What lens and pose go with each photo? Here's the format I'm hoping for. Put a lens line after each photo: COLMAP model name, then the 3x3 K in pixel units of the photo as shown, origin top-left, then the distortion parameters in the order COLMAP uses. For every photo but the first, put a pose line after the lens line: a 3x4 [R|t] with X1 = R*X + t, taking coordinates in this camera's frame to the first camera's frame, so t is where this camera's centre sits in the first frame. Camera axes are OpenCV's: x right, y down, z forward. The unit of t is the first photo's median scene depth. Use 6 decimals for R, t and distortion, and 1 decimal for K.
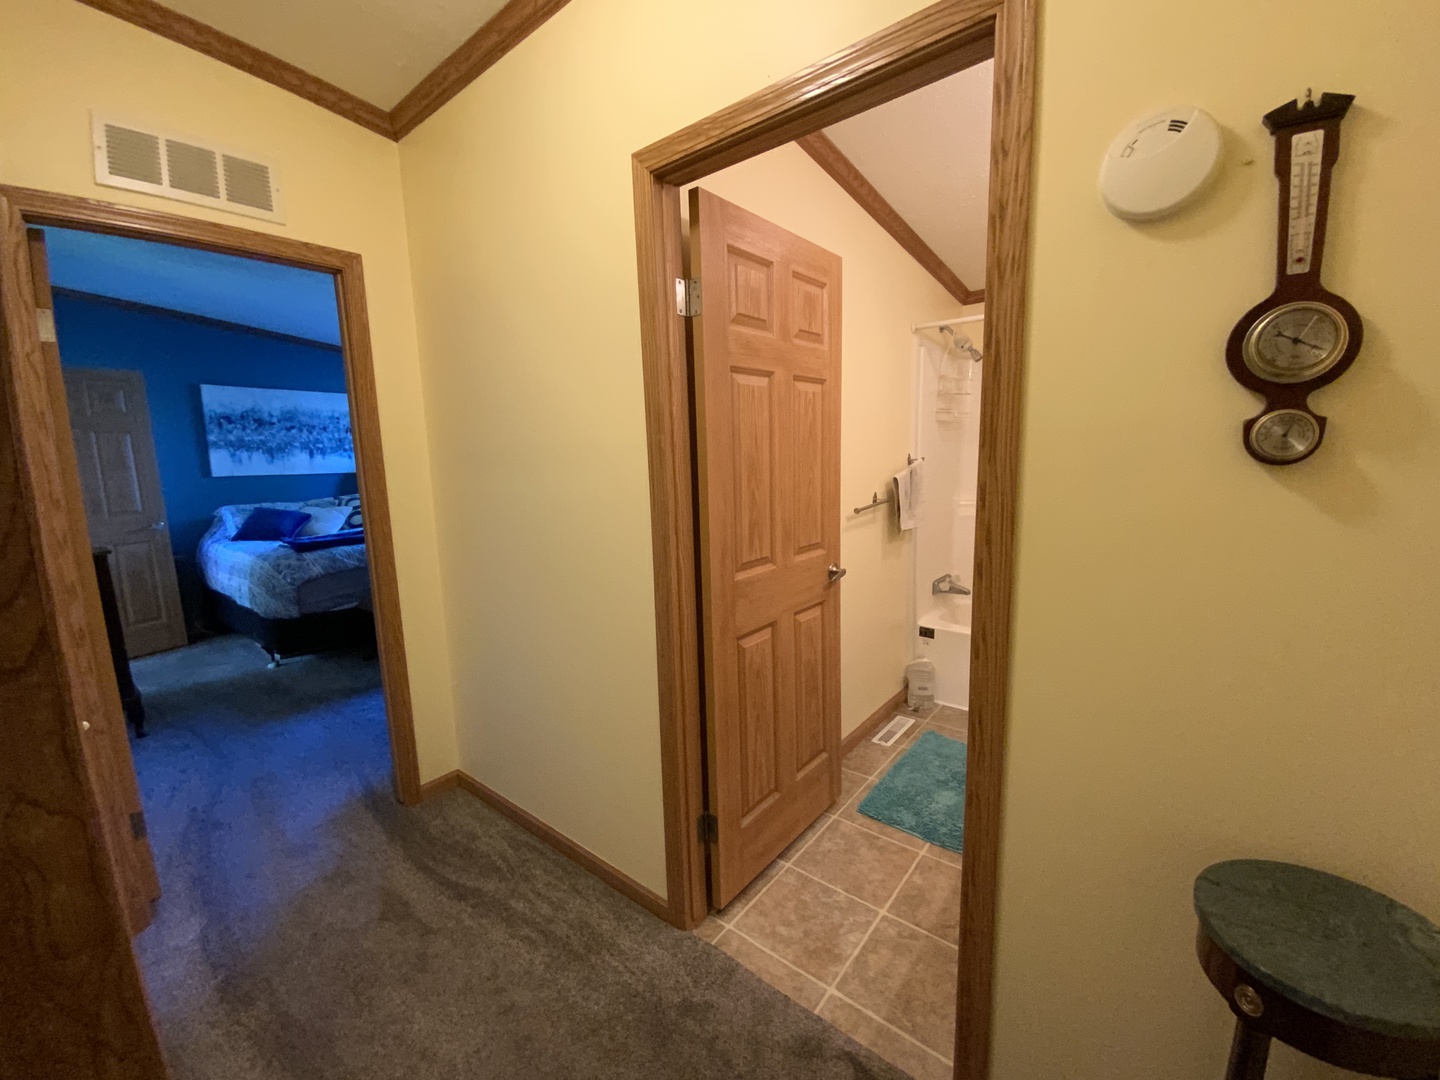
lens RADIAL K [[586.0, 0, 702.0], [0, 586.0, 539.4], [0, 0, 1]] dist [0.001096, -0.000056]
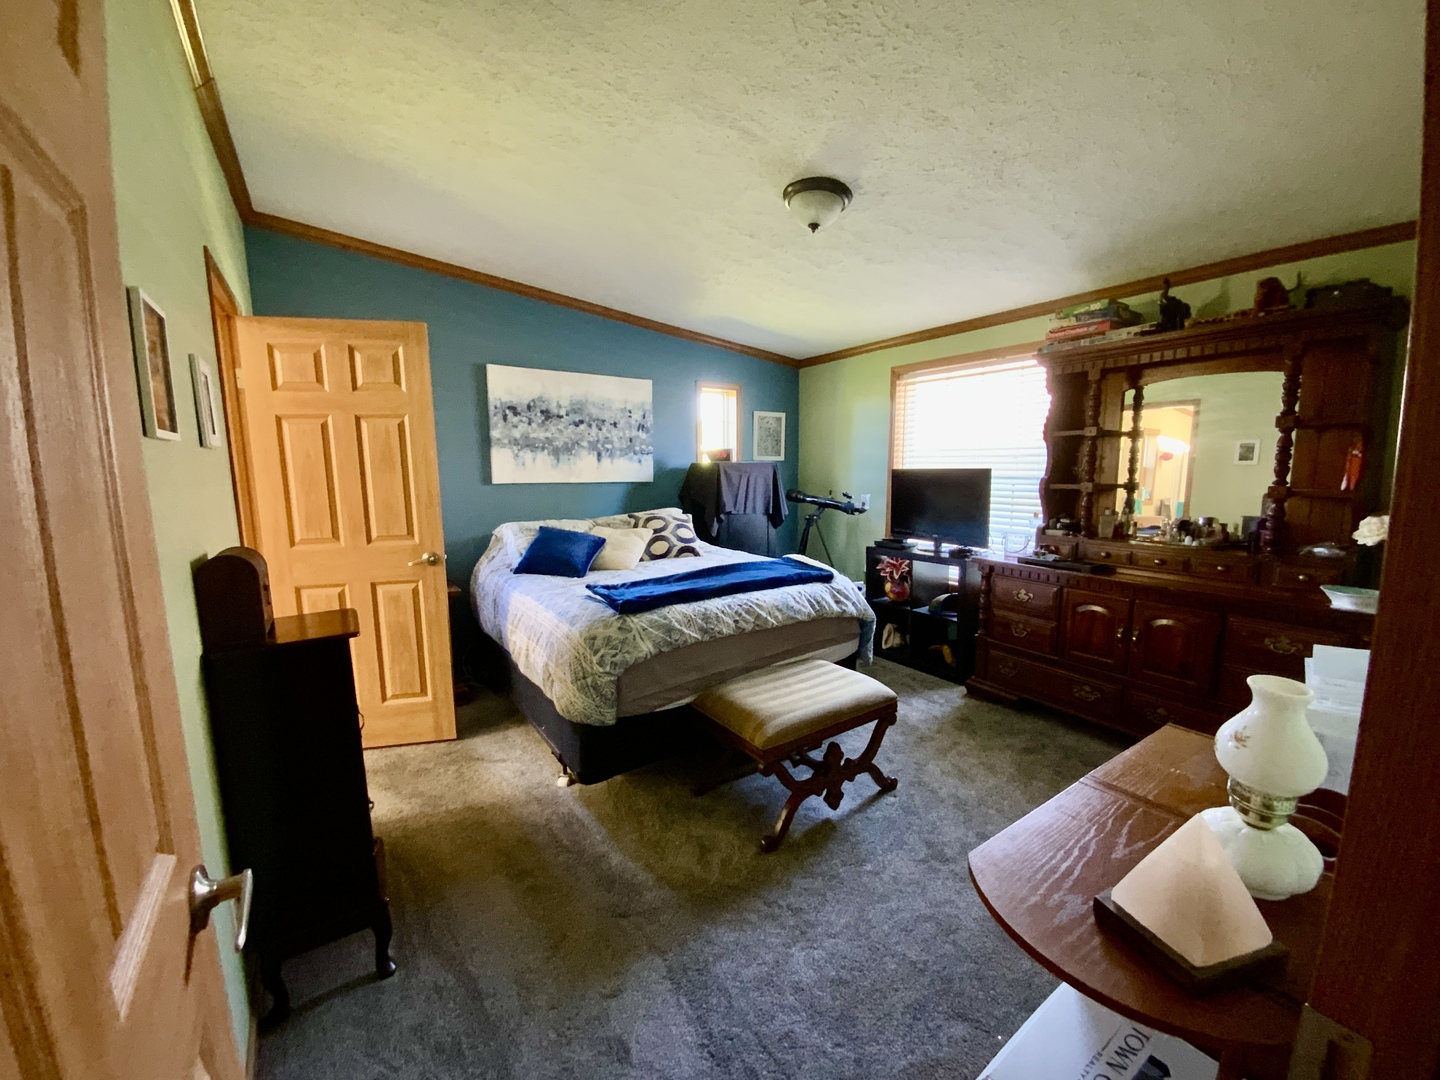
lens RADIAL K [[576.7, 0, 713.6], [0, 576.7, 536.8], [0, 0, 1]] dist [0.001144, -0.000034]
pose [[0.956262, 0.051416, -0.287957, -0.320906], [-0.058324, 0.998178, -0.015456, -0.040071], [0.286637, 0.031574, 0.957519, 0.343227]]
